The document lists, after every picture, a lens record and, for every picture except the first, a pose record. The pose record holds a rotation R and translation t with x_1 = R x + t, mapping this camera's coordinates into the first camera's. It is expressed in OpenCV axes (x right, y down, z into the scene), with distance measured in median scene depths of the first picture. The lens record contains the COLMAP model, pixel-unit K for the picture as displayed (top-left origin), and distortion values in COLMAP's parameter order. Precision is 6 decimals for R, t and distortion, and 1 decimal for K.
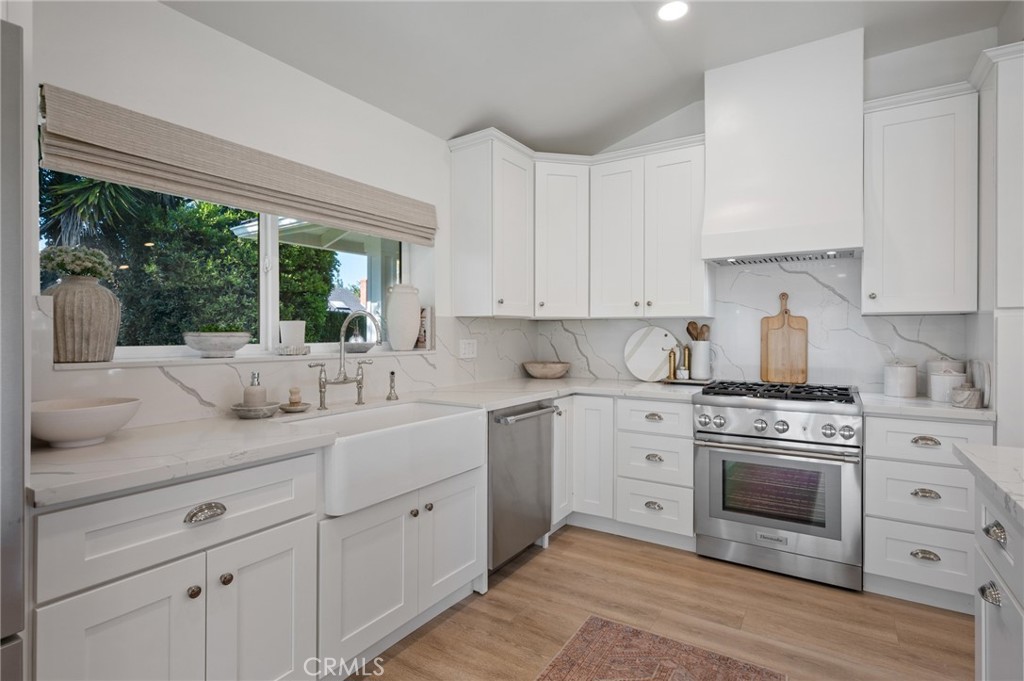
lens RADIAL K [[506.7, 0, 515.1], [0, 506.7, 334.8], [0, 0, 1]] dist [-0.000168, 0.000116]
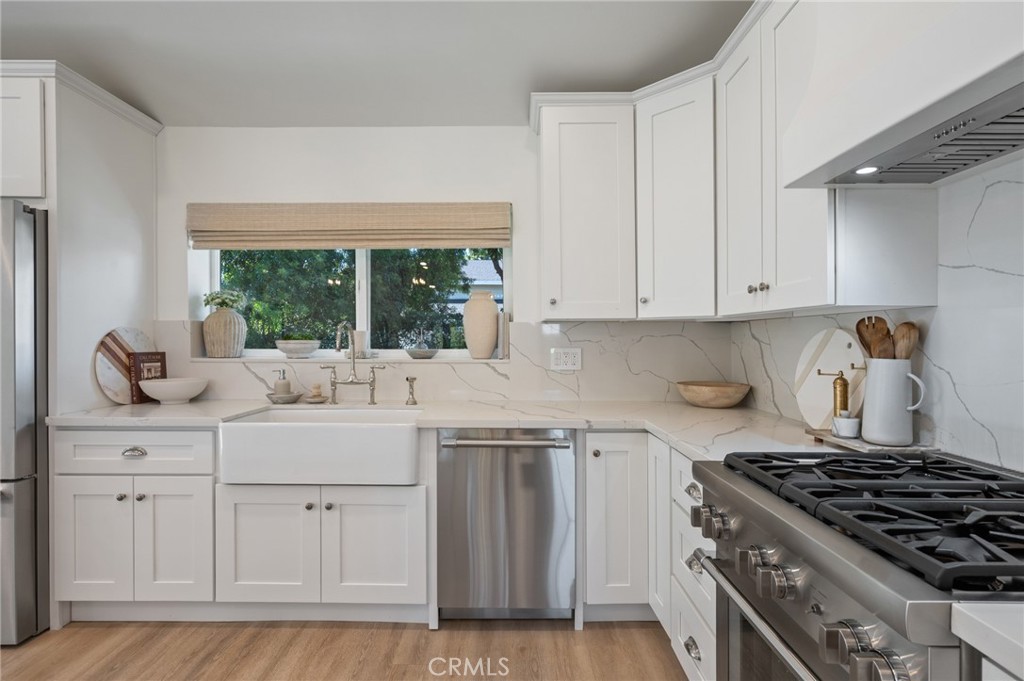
lens RADIAL K [[506.7, 0, 510.1], [0, 506.7, 342.5], [0, 0, 1]] dist [-0.000168, 0.000116]
pose [[0.534838, 0.004405, -0.844943, 0.797861], [-0.002286, 0.999990, 0.003766, -0.004805], [0.844951, -0.000082, 0.534843, 0.654982]]
